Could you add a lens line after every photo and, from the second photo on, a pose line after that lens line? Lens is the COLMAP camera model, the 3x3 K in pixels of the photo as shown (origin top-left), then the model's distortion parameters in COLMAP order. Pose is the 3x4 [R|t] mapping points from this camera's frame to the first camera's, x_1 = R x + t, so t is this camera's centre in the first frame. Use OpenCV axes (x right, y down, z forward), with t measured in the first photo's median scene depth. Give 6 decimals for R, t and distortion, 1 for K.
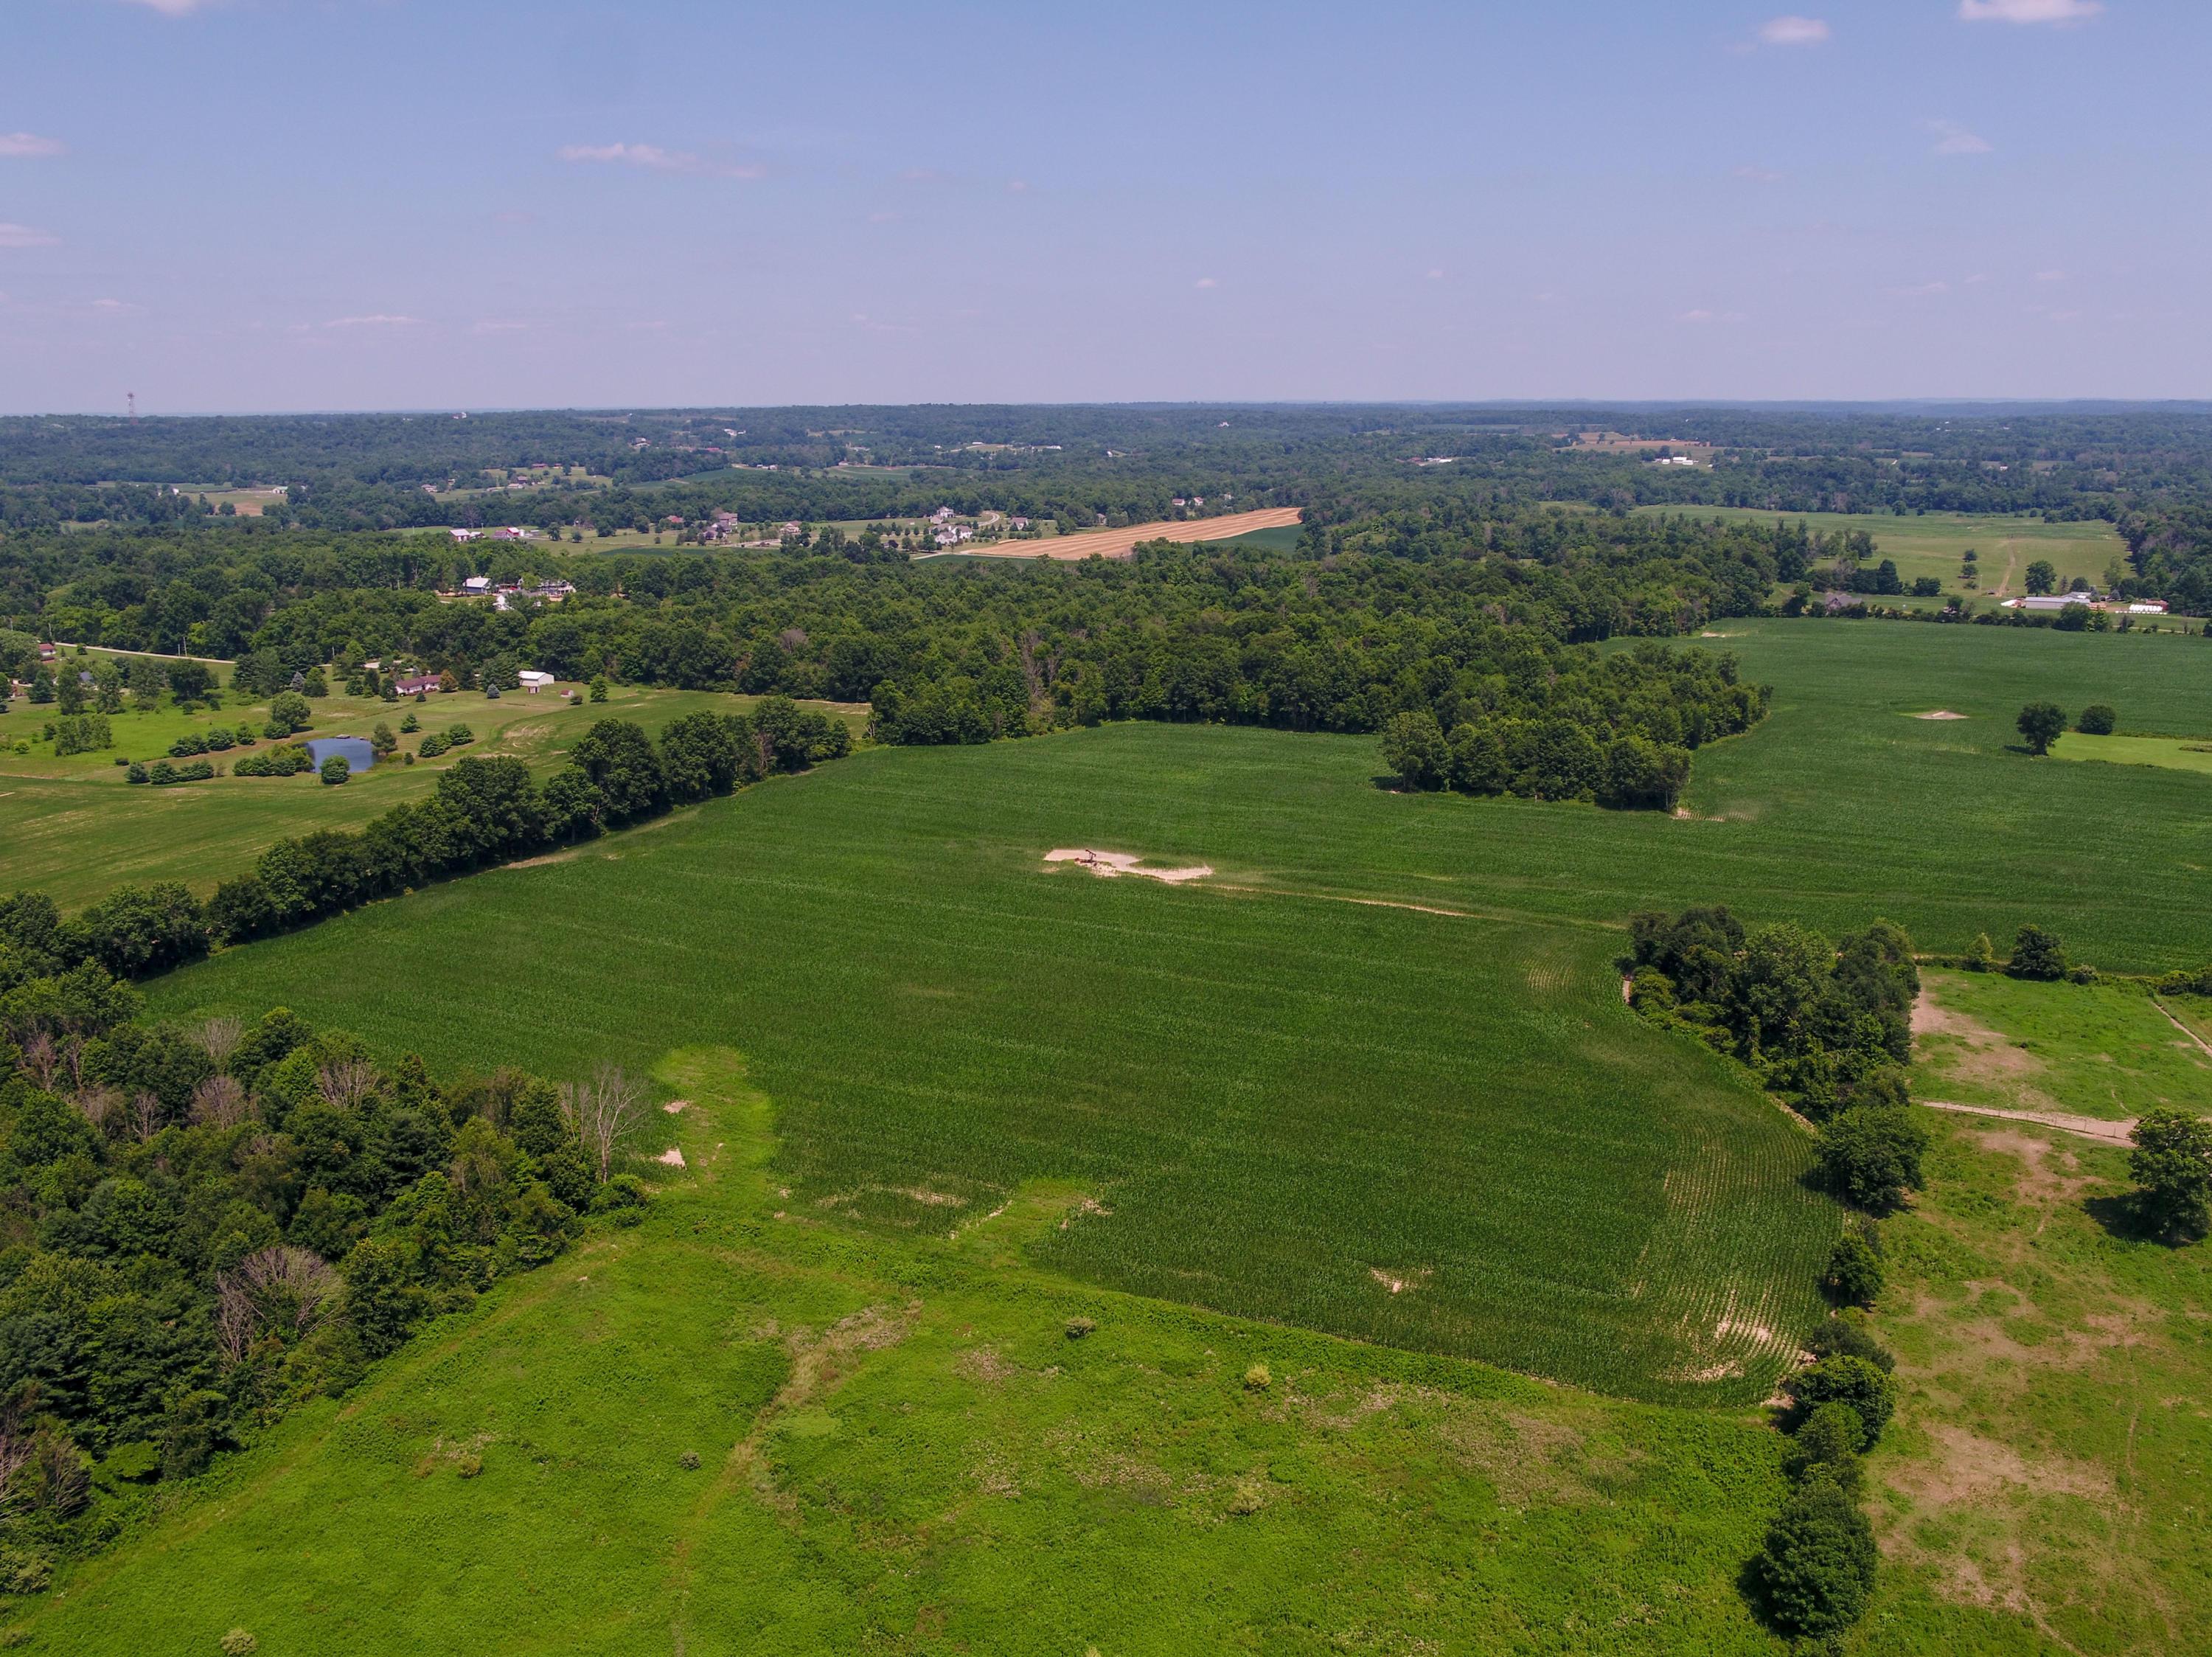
lens RADIAL K [[1895.4, 0, 1106.0], [0, 1895.4, 828.5], [0, 0, 1]] dist [-0.006610, -0.001016]
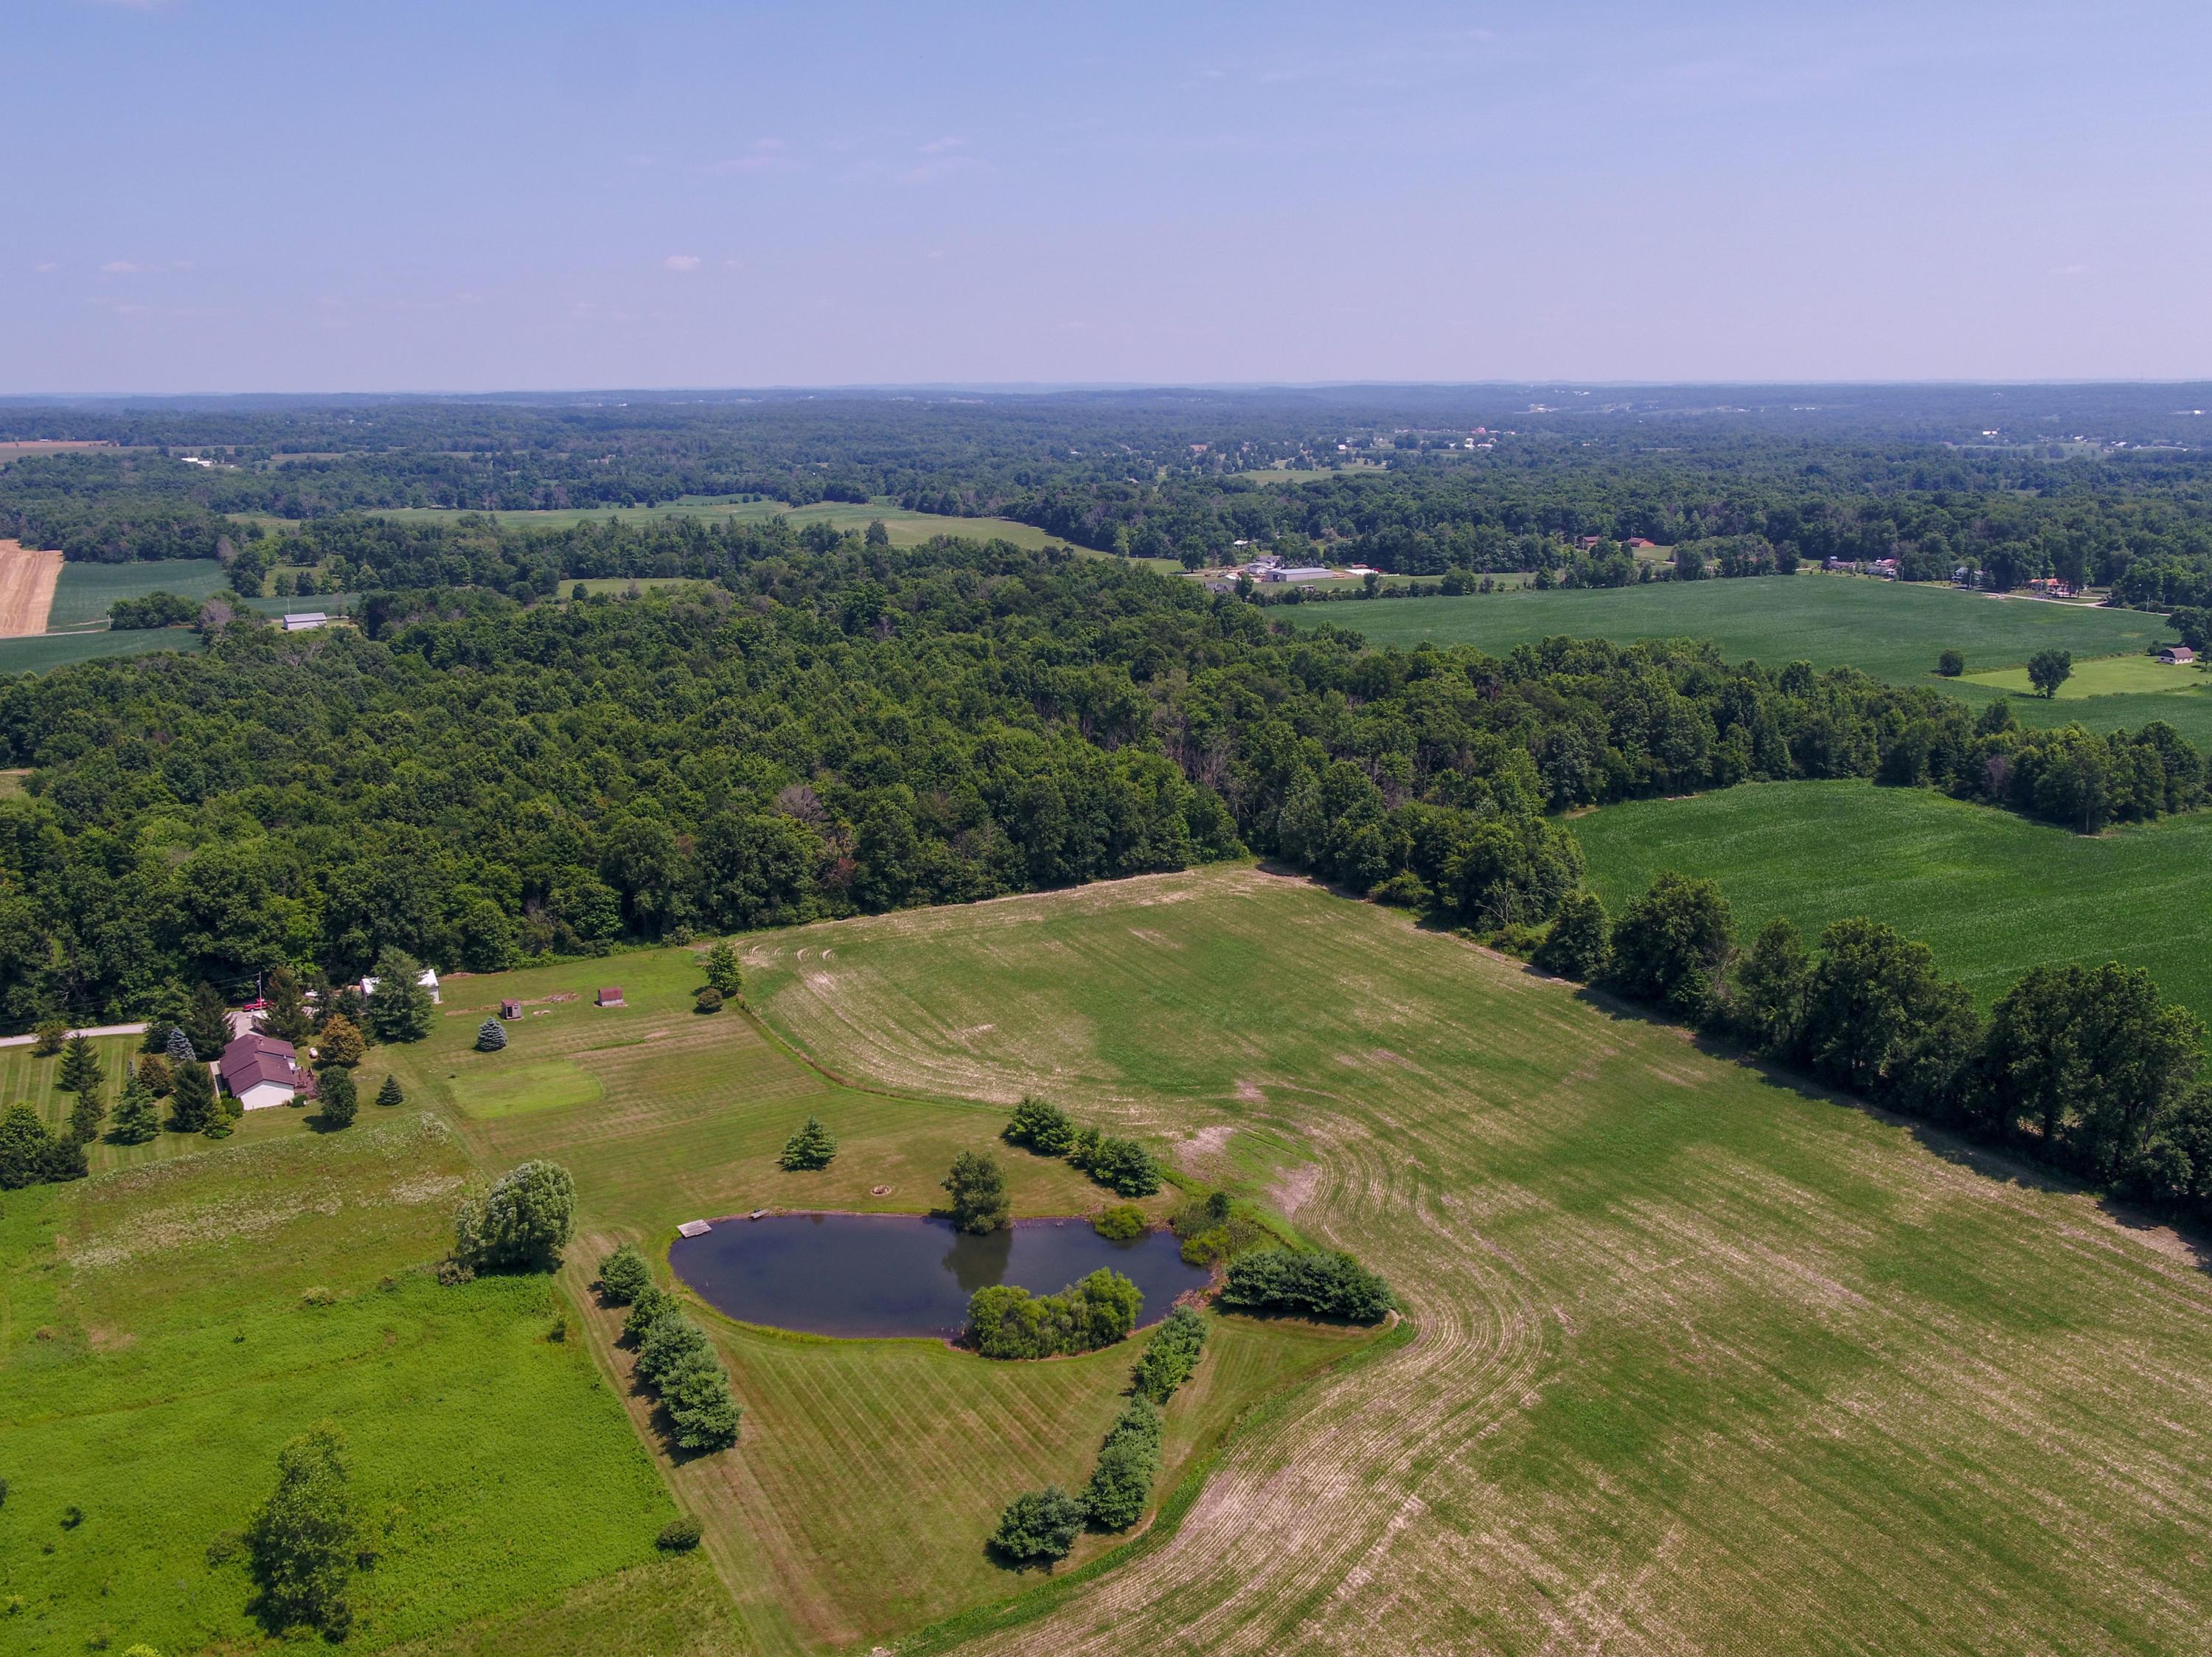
lens RADIAL K [[1905.7, 0, 1103.2], [0, 1905.7, 789.8], [0, 0, 1]] dist [-0.005160, -0.000947]
pose [[0.600603, -0.166968, 0.781919, -0.558491], [0.181297, 0.980919, 0.070205, -0.129416], [-0.778721, 0.099595, 0.619414, 0.598040]]
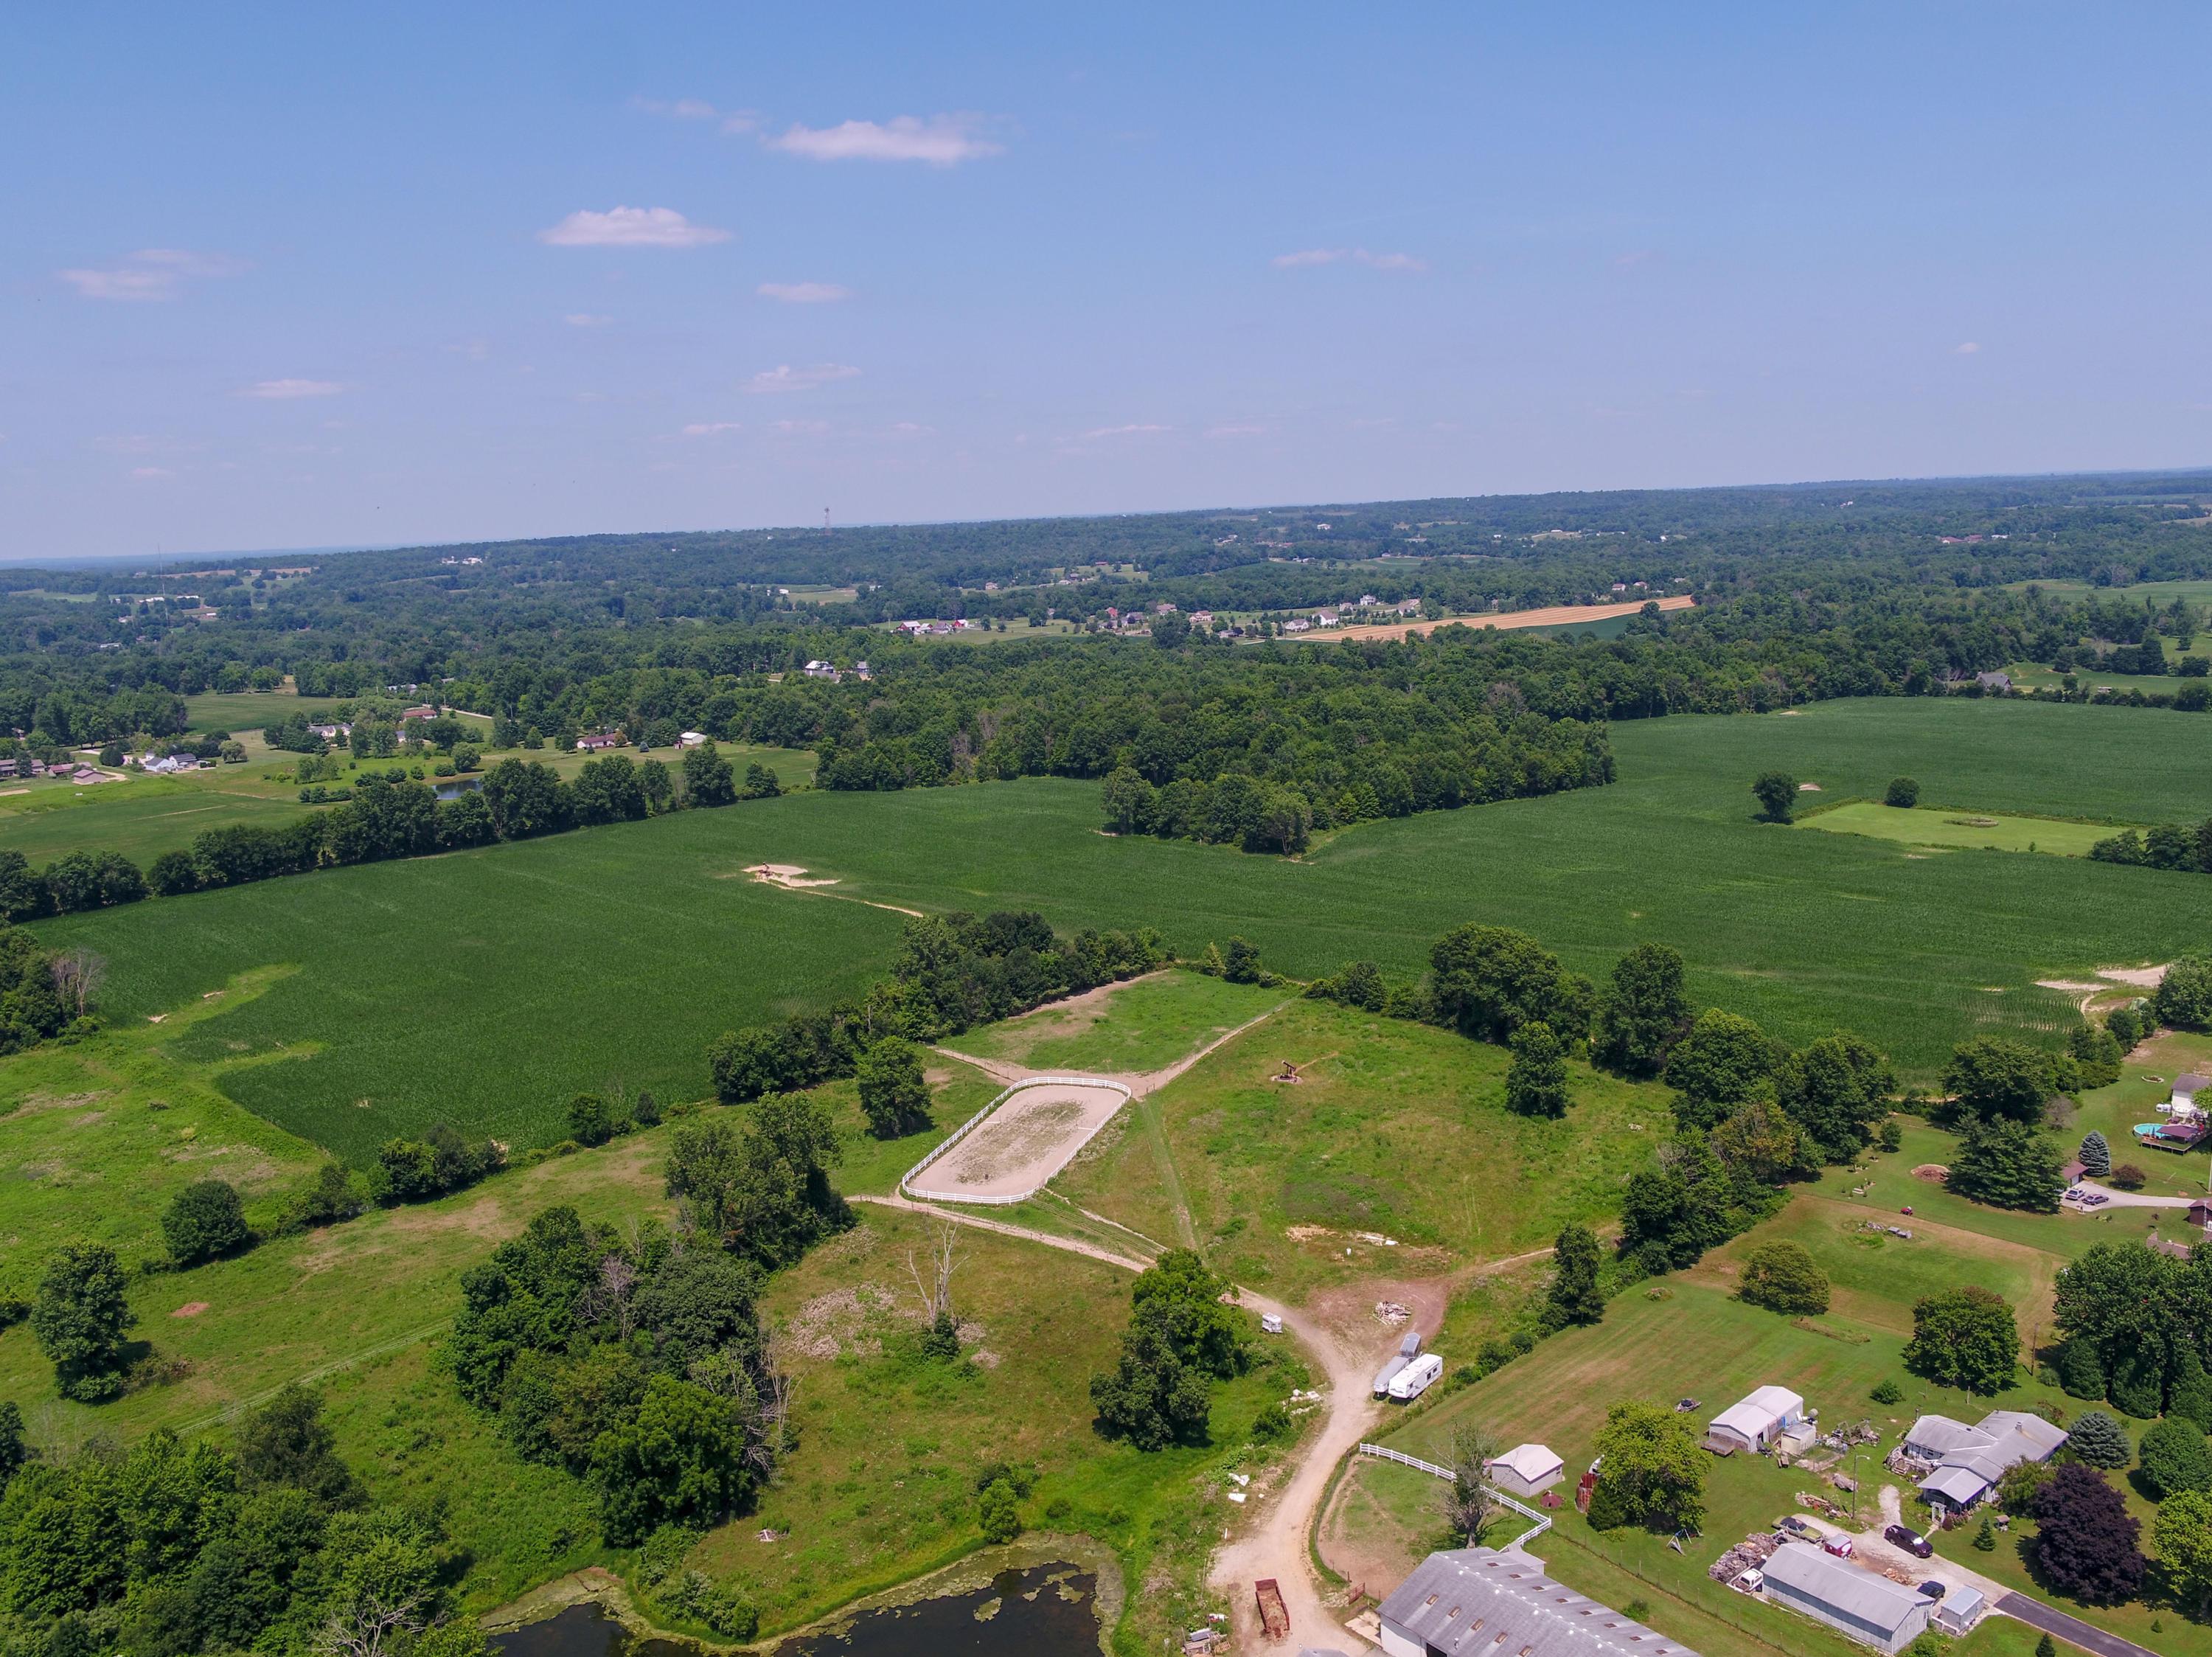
lens RADIAL K [[1883.8, 0, 1111.1], [0, 1883.8, 887.9], [0, 0, 1]] dist [-0.001098, -0.019248]
pose [[0.931008, 0.040739, -0.362719, 0.424734], [-0.046176, 0.998913, -0.006329, 0.015833], [0.362067, 0.022641, 0.931877, -0.067554]]
